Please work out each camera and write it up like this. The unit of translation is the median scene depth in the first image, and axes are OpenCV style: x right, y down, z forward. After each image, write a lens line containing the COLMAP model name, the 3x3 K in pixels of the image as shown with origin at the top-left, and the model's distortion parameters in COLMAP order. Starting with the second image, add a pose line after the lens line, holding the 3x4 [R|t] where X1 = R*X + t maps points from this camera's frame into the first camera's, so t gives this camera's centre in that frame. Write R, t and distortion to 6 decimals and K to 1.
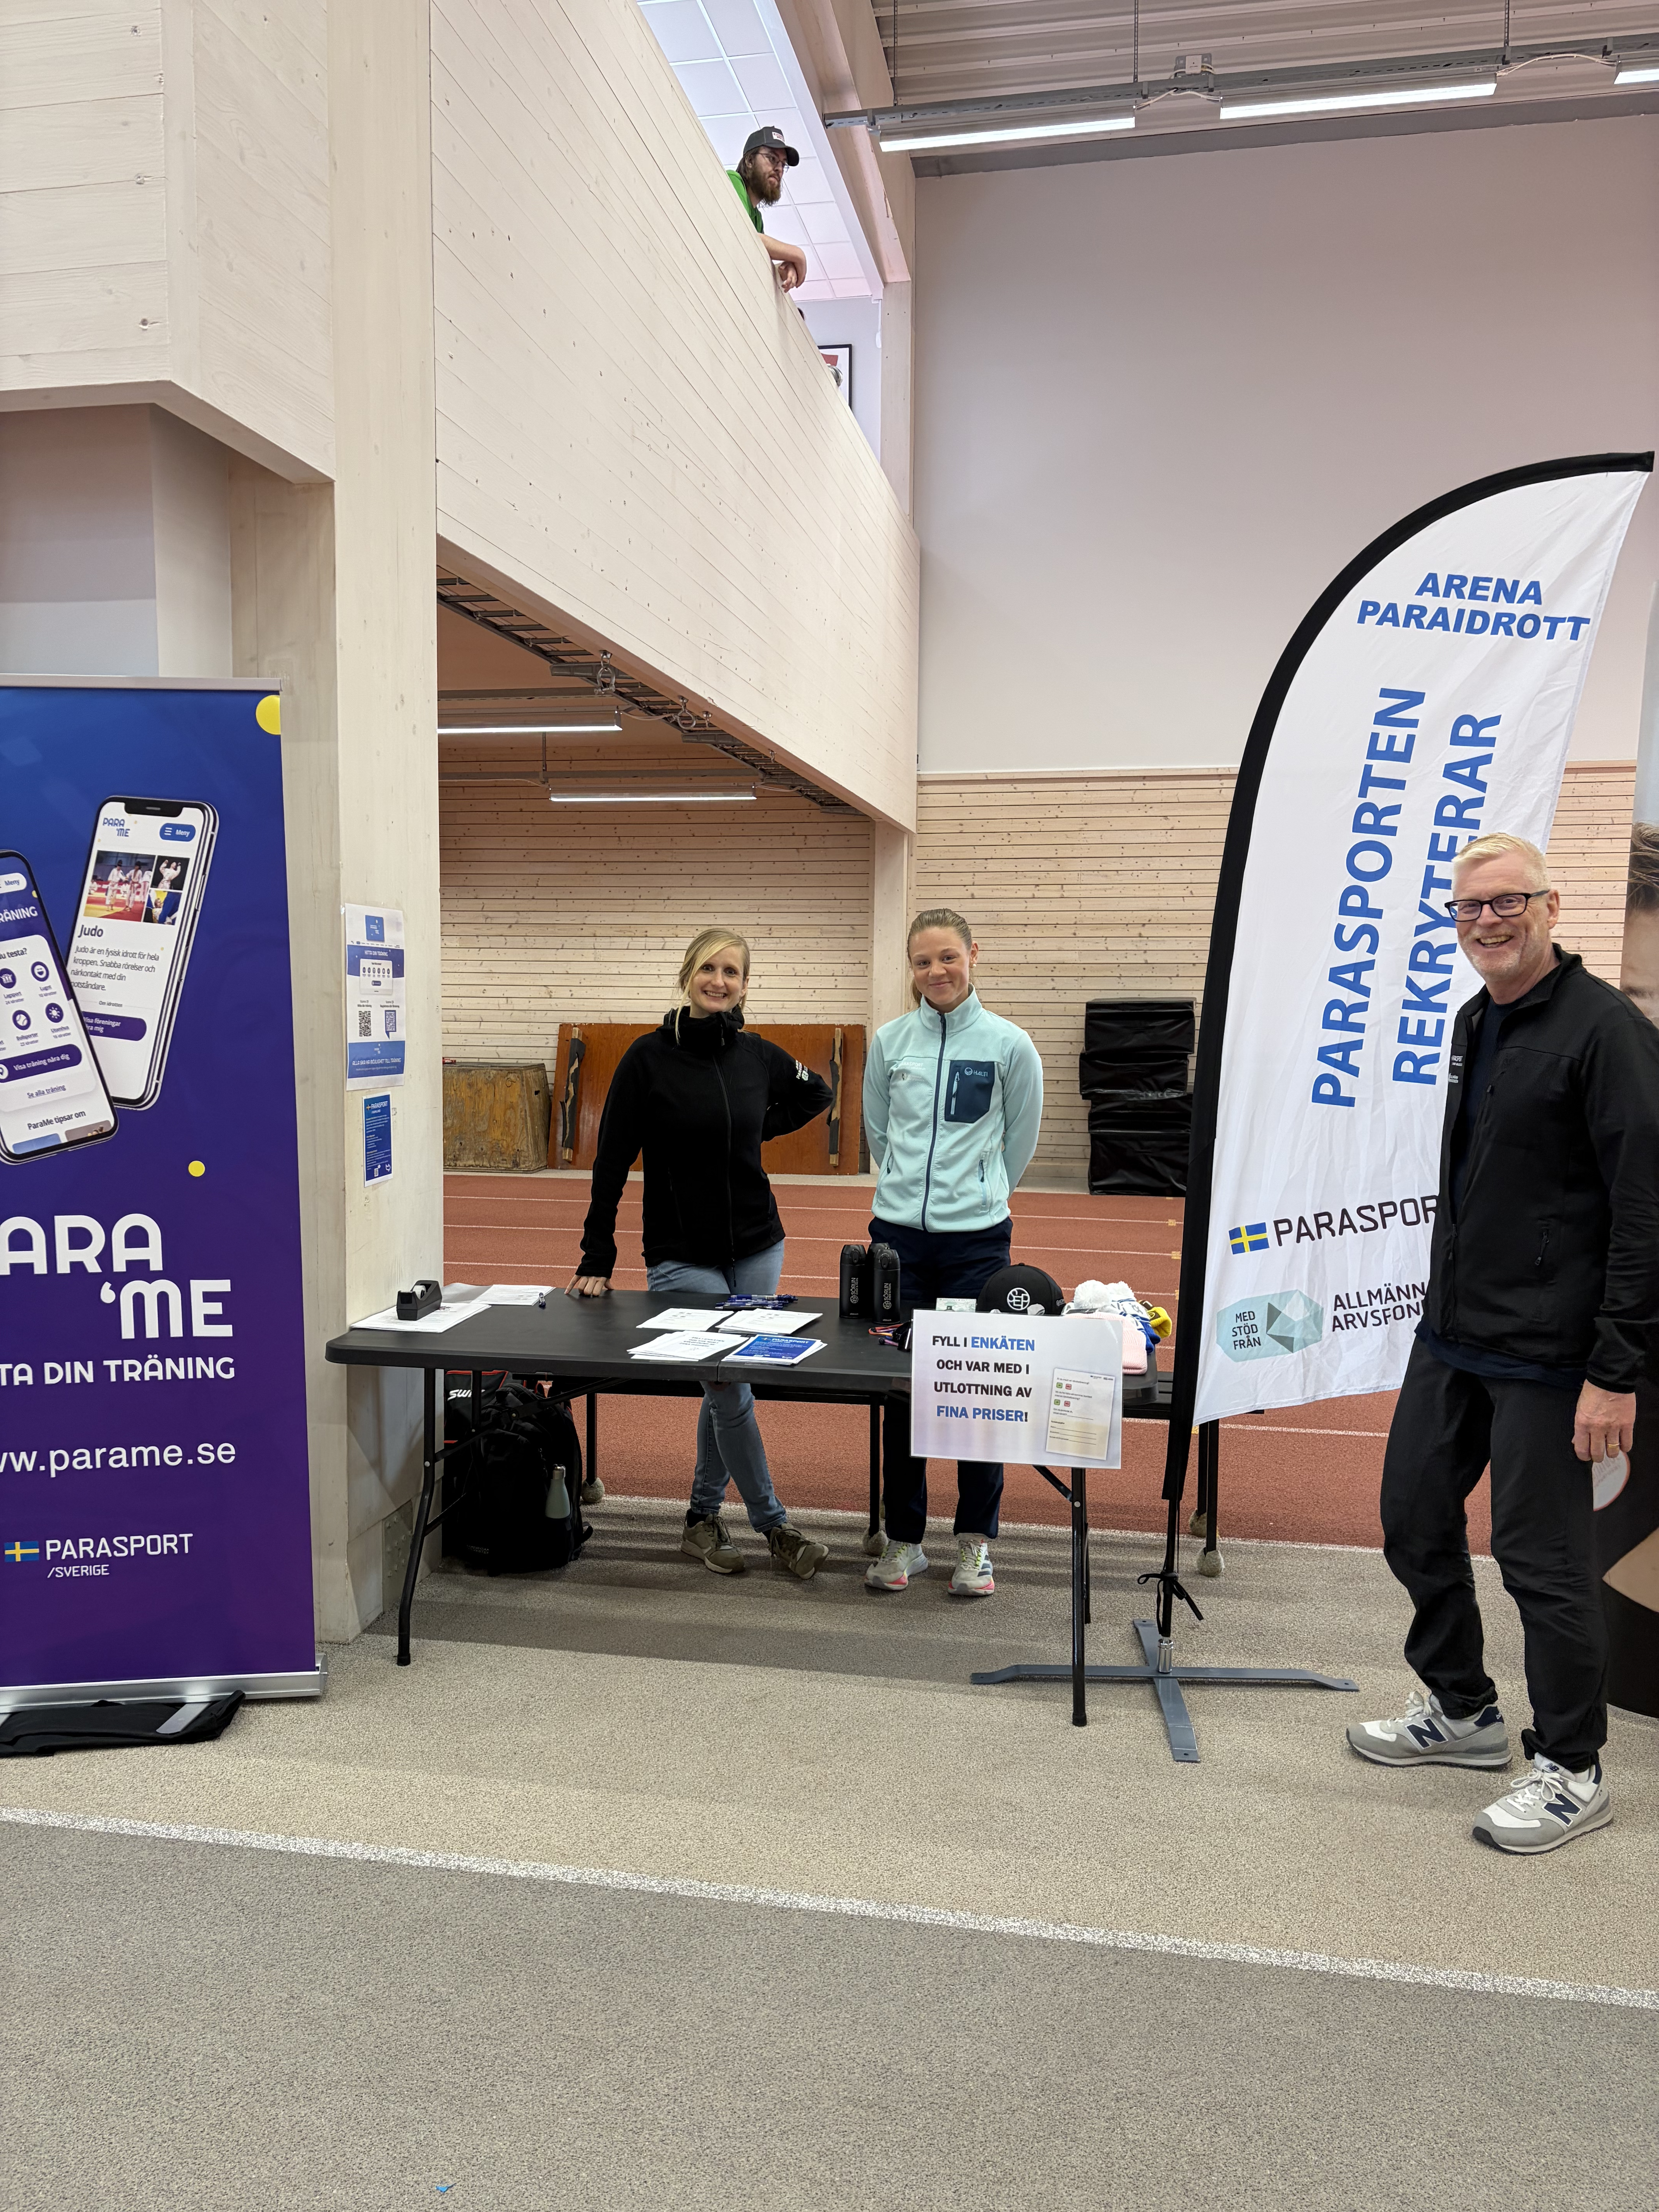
lens RADIAL K [[1681.3, 0, 828.6], [0, 1681.3, 1112.6], [0, 0, 1]] dist [0.040683, -0.046609]
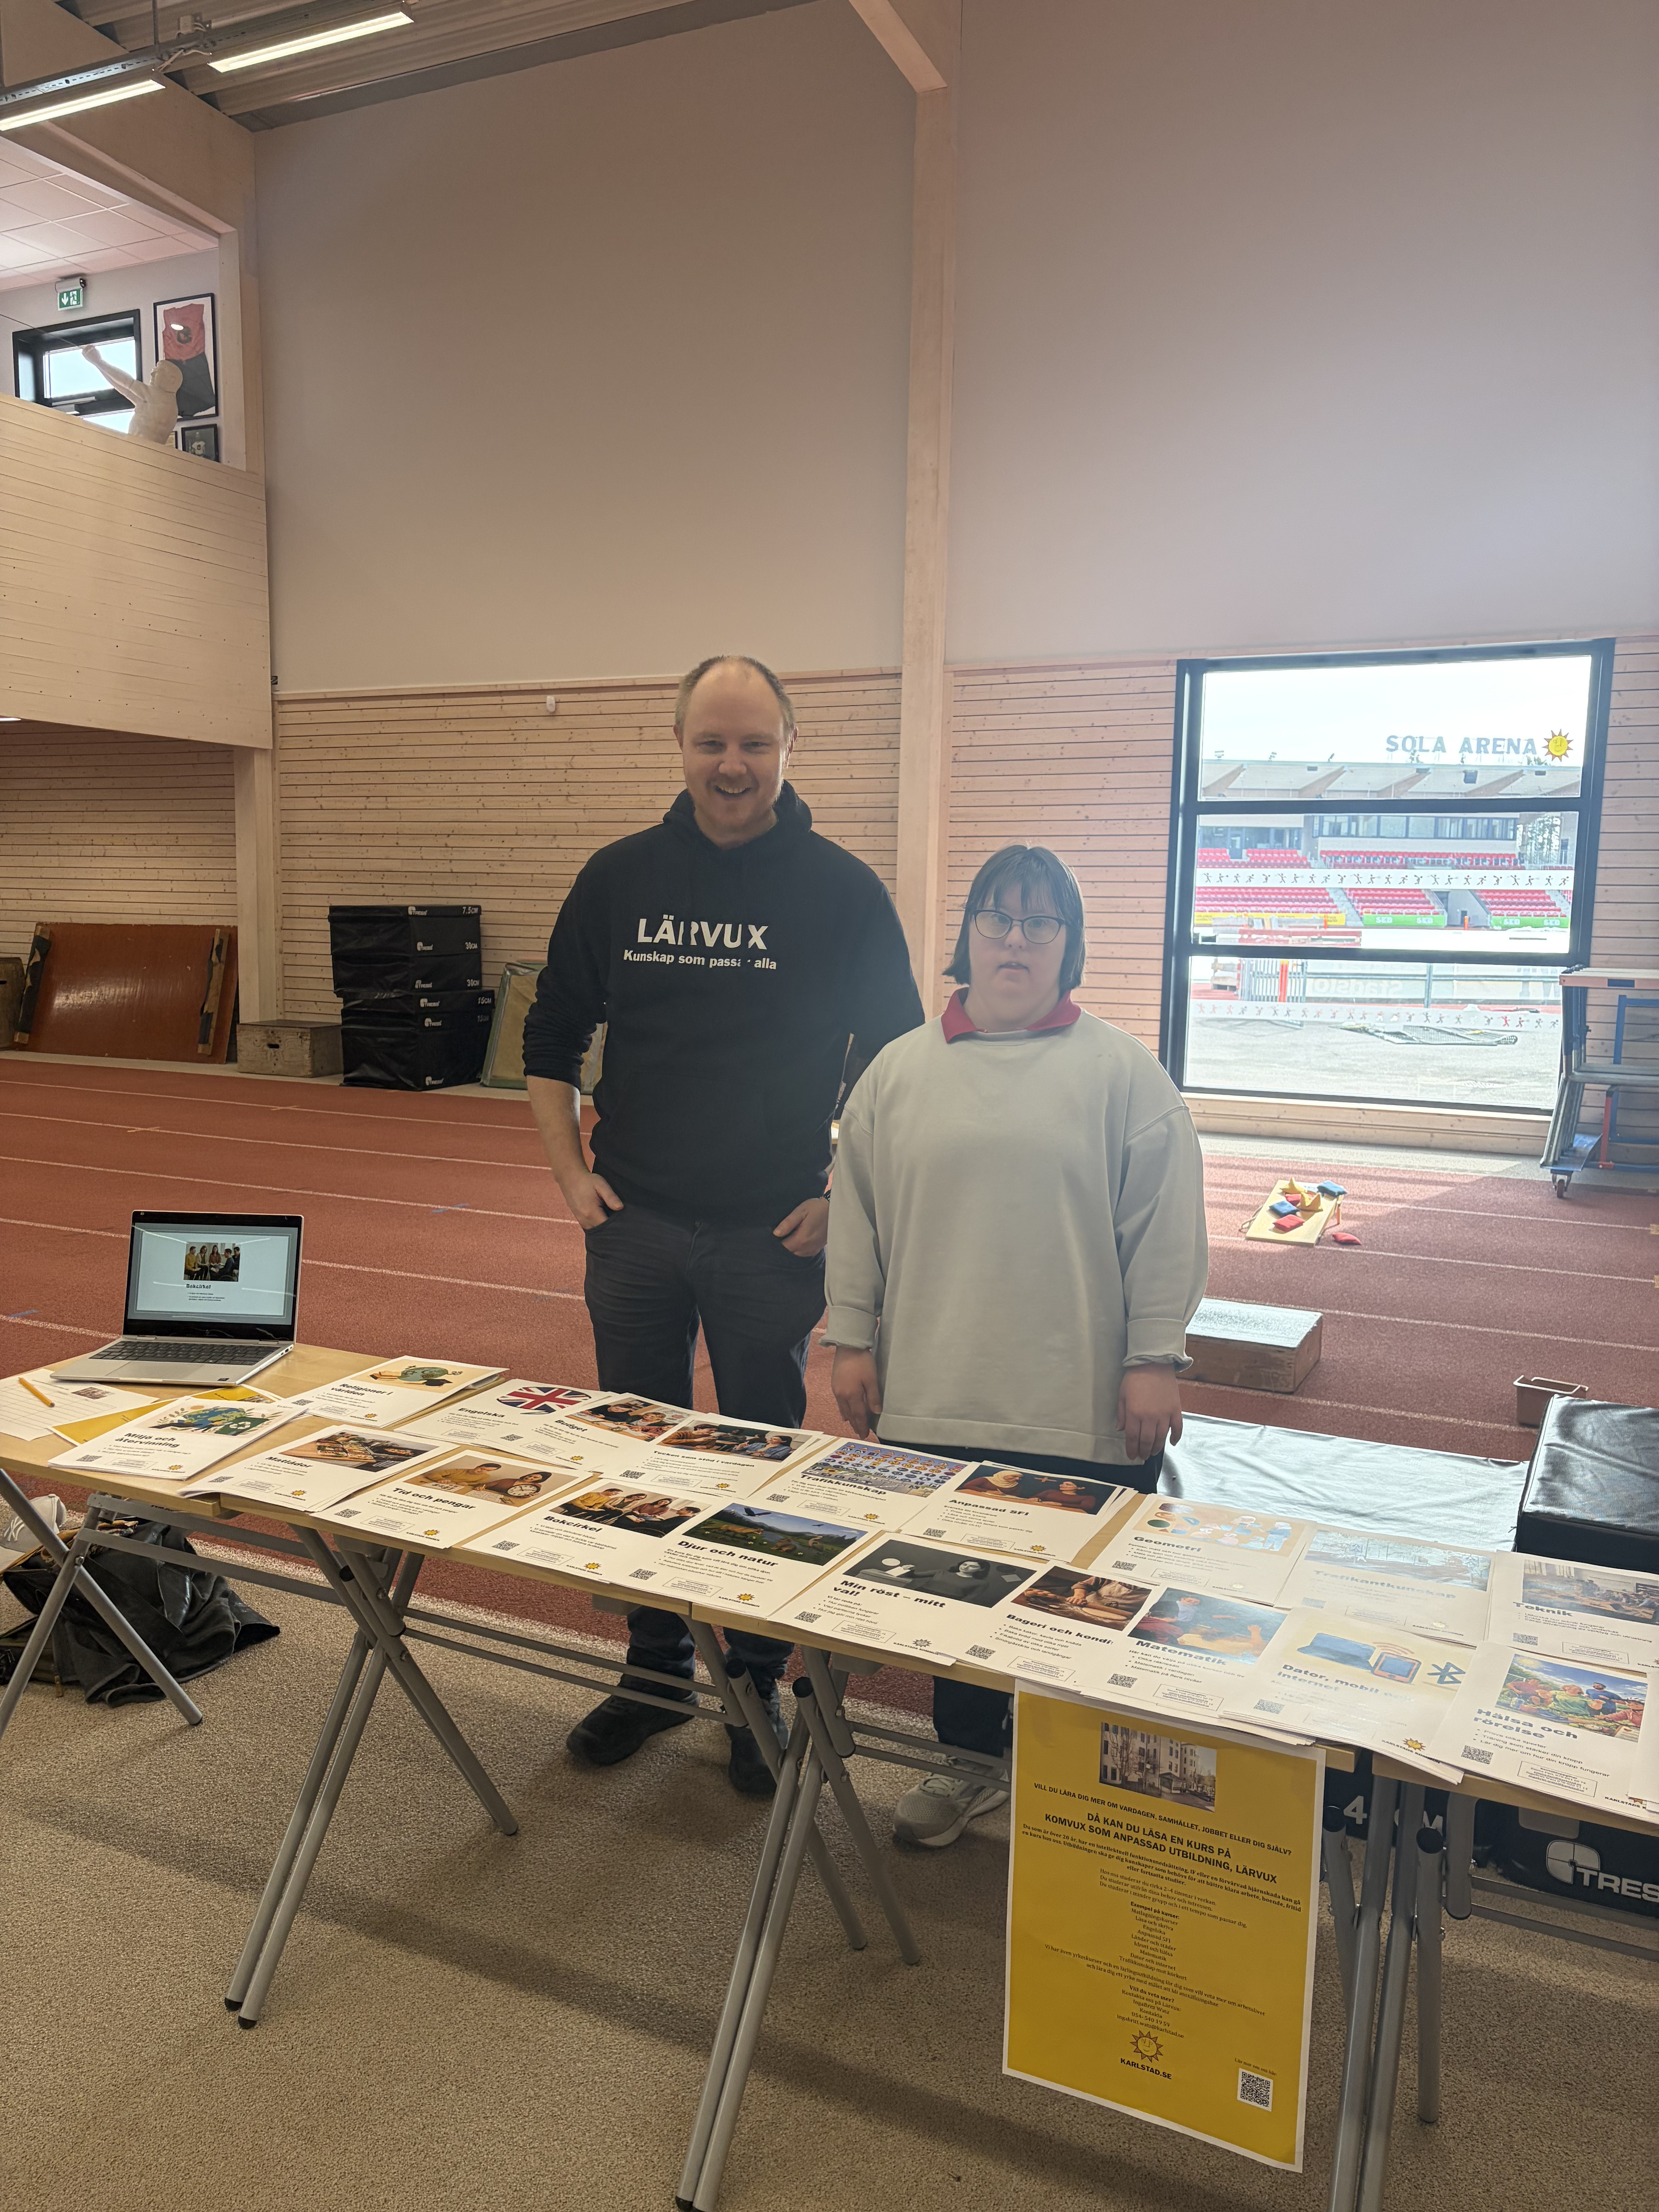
lens RADIAL K [[1681.3, 0, 818.9], [0, 1681.3, 1108.5], [0, 0, 1]] dist [0.040683, -0.046609]
pose [[0.971995, 0.038873, -0.231766, 0.654164], [-0.029389, 0.998589, 0.044237, 0.006131], [0.233159, -0.036187, 0.971765, 0.019507]]
